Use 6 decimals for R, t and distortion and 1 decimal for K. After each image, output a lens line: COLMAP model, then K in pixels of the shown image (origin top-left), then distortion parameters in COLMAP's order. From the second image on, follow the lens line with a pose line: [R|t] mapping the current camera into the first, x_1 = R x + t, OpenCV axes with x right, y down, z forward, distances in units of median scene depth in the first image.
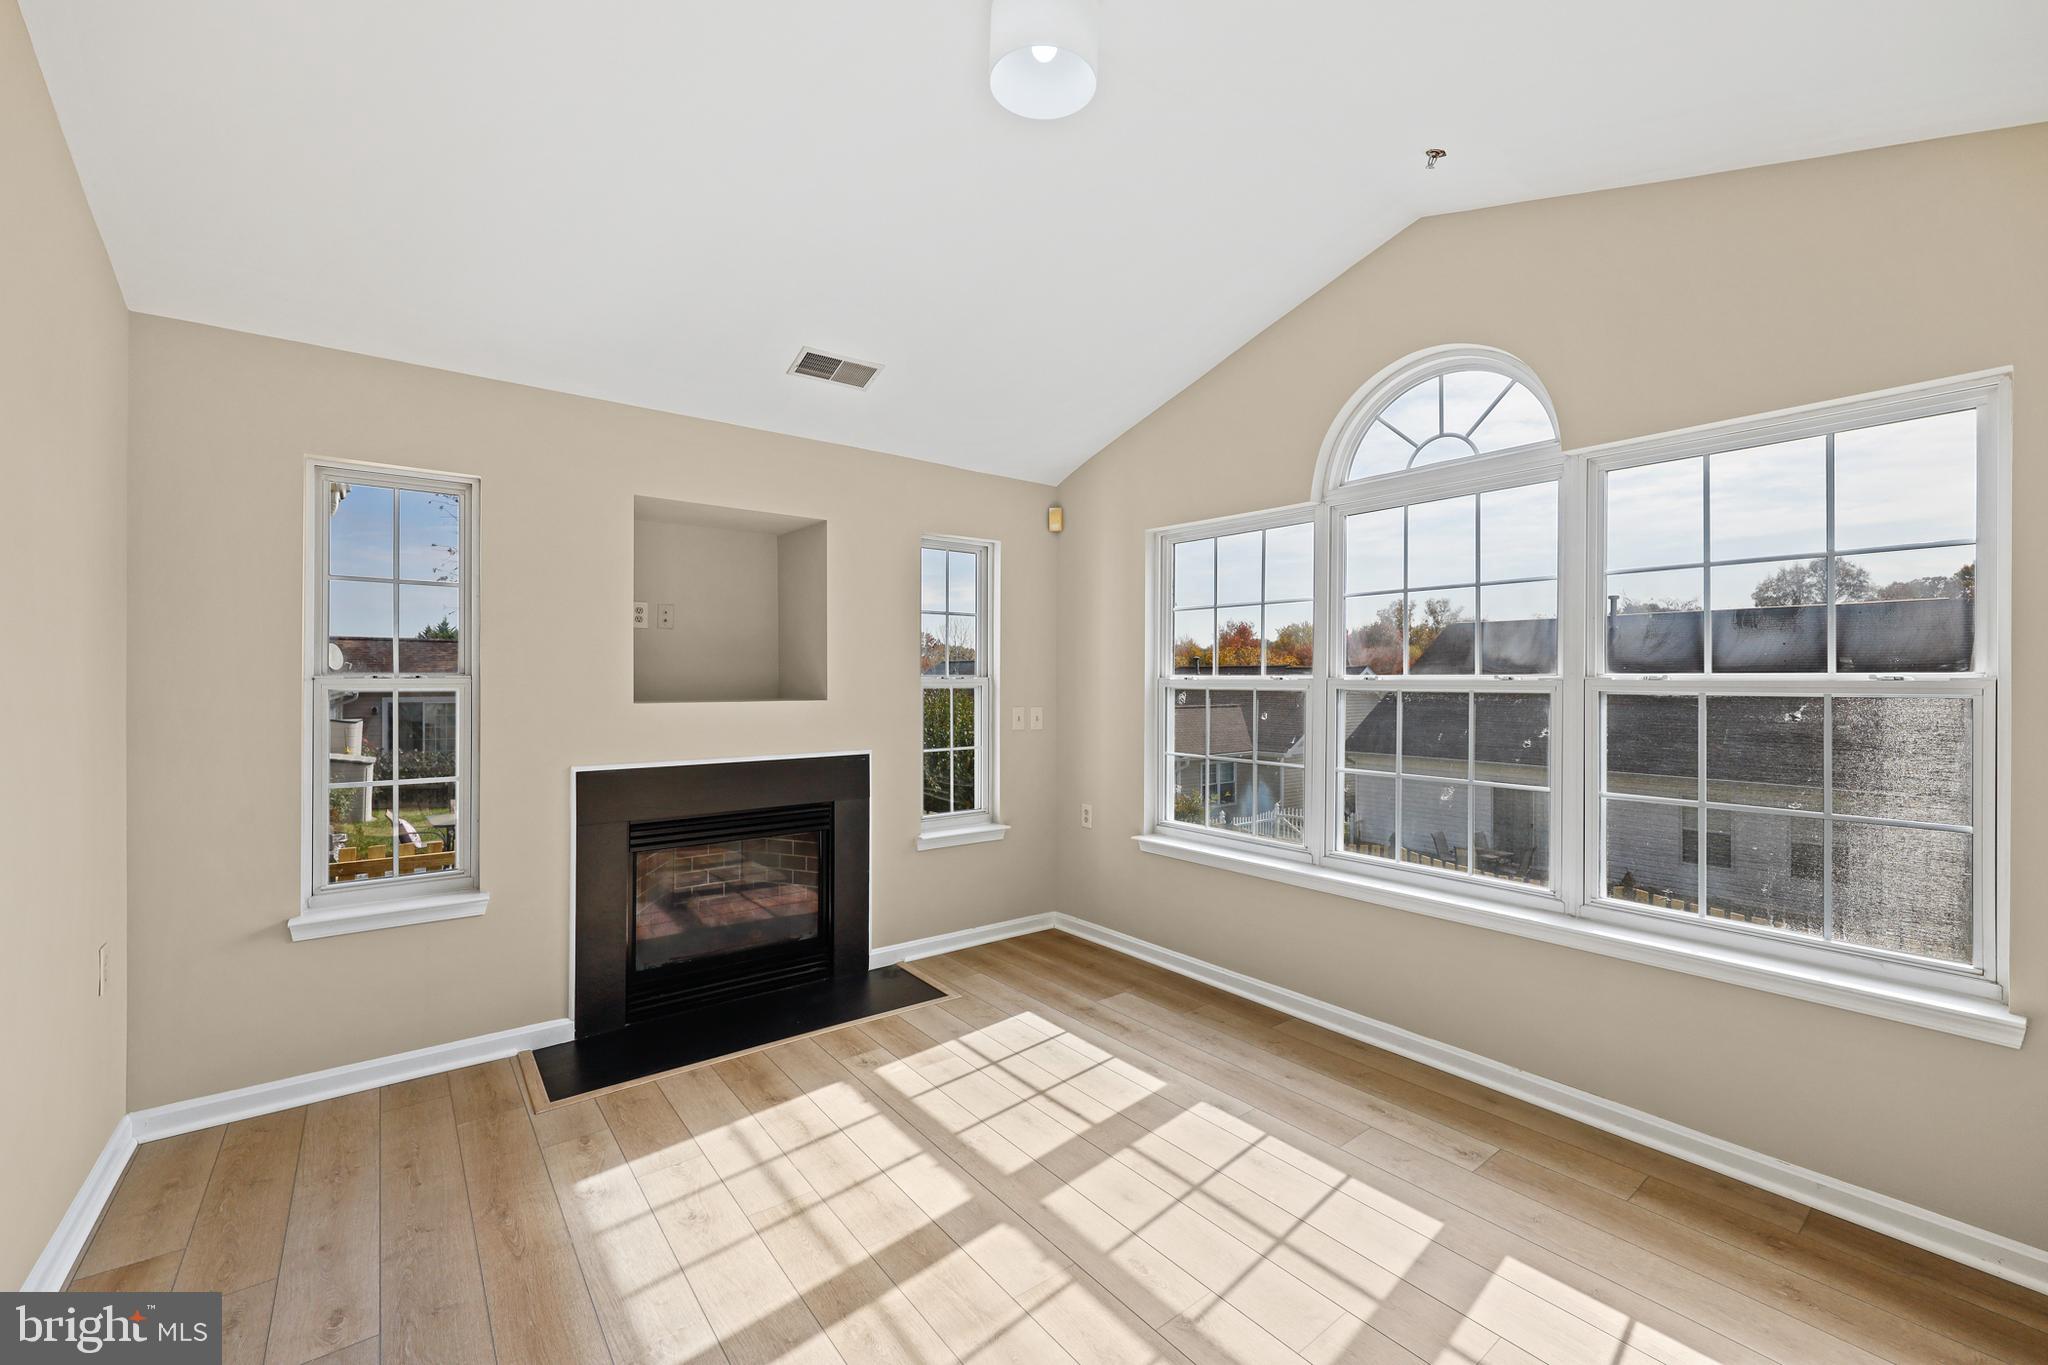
lens RADIAL K [[837.9, 0, 1024.0], [0, 837.9, 682.5], [0, 0, 1]] dist [0.000225, 0.000049]
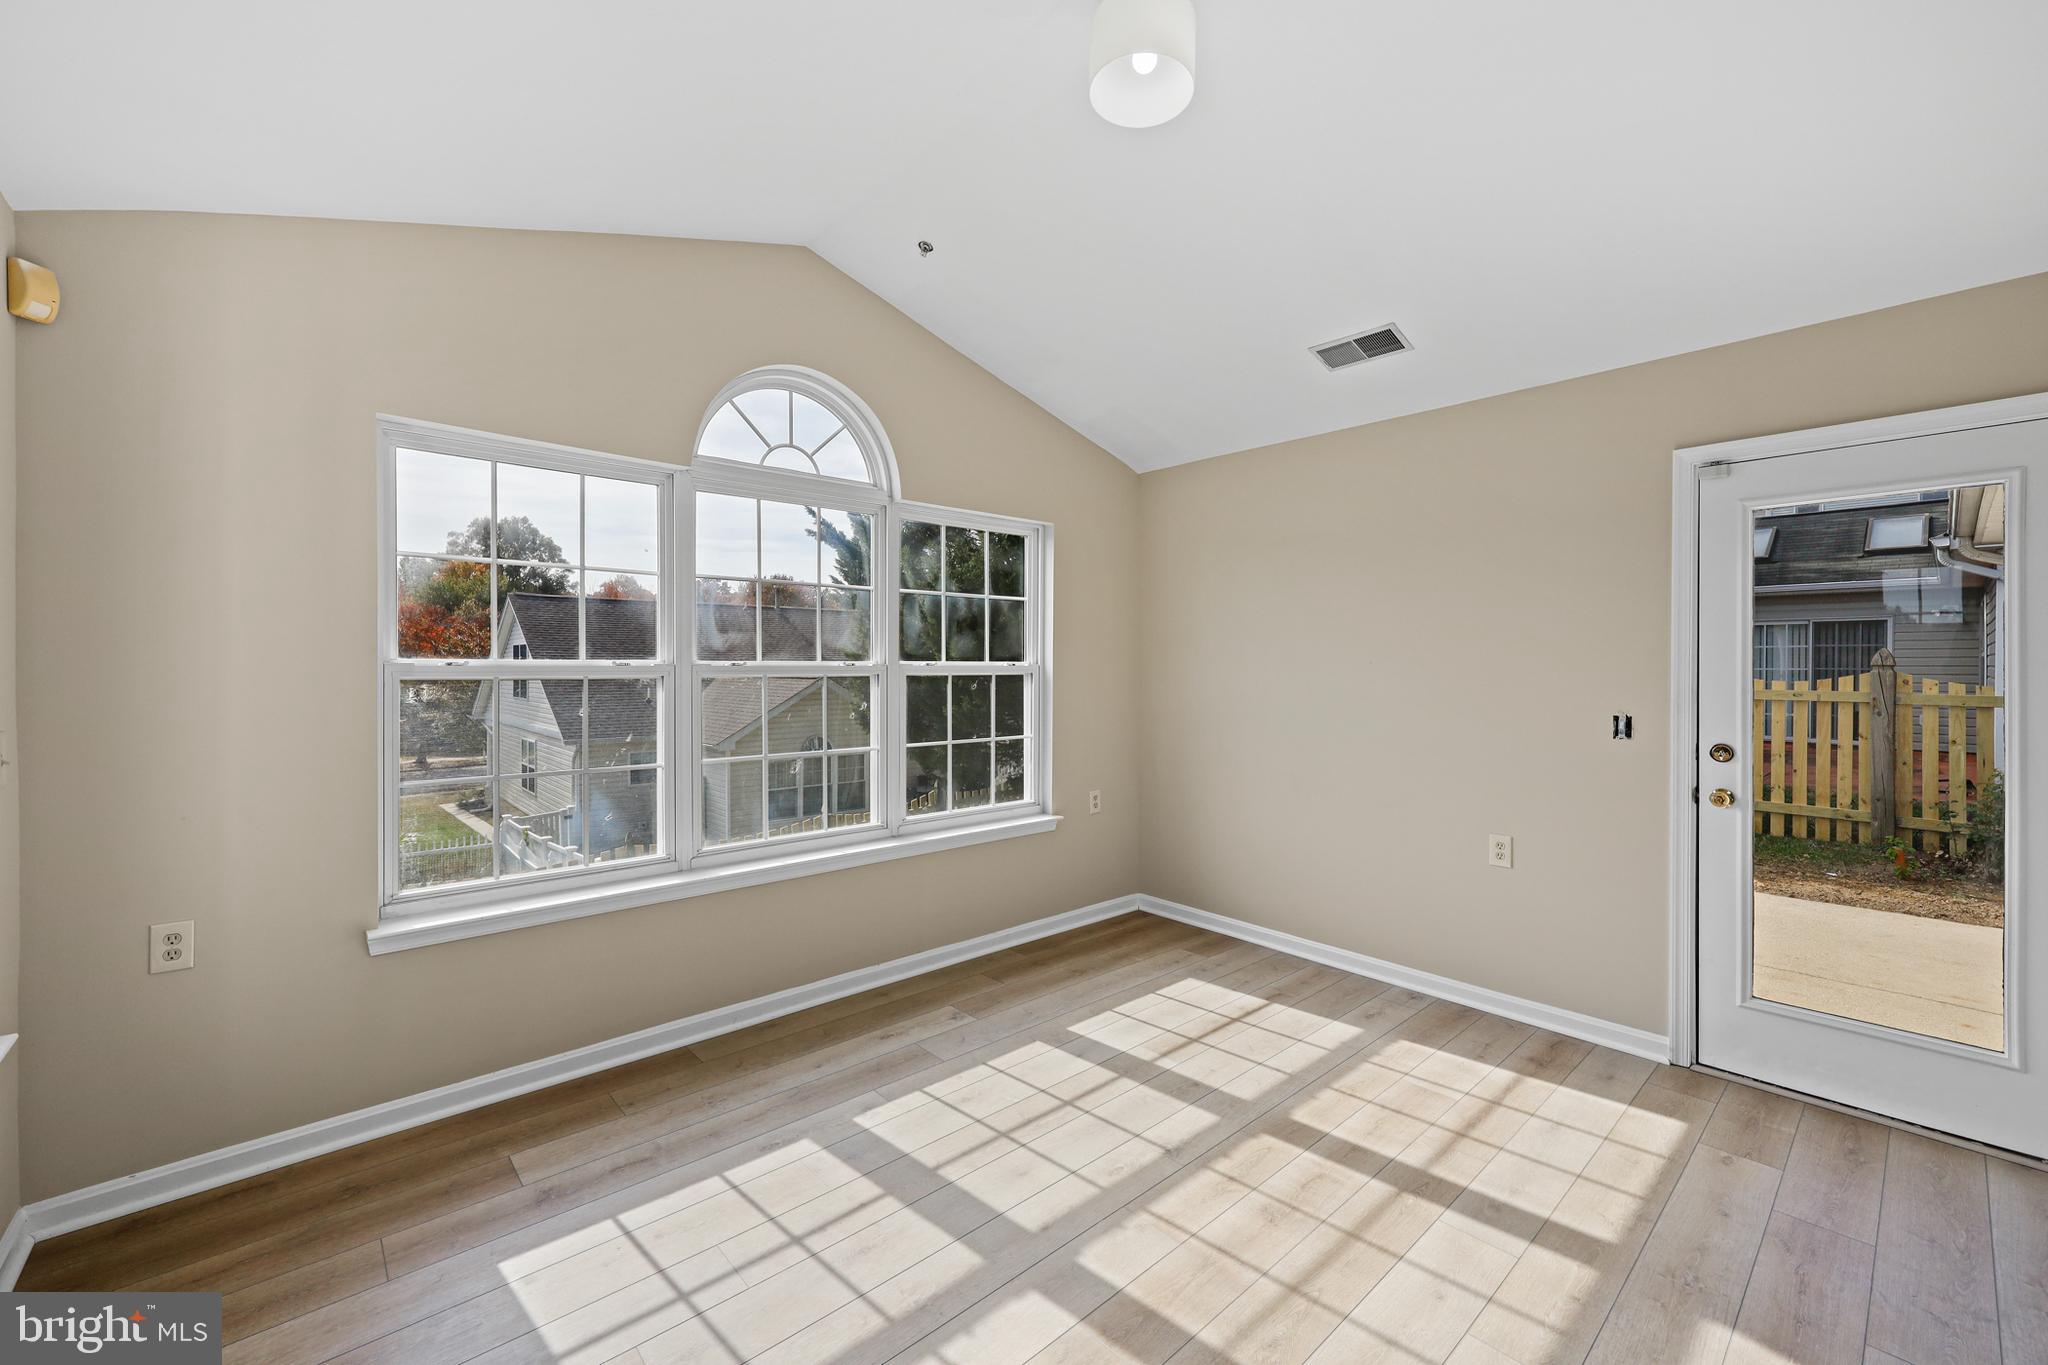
lens RADIAL K [[837.9, 0, 1024.0], [0, 837.9, 682.5], [0, 0, 1]] dist [0.000225, 0.000049]
pose [[-0.086907, -0.019060, 0.996034, -0.712228], [0.003154, 0.999807, 0.019408, -0.001498], [-0.996211, 0.004828, -0.086830, 0.877586]]
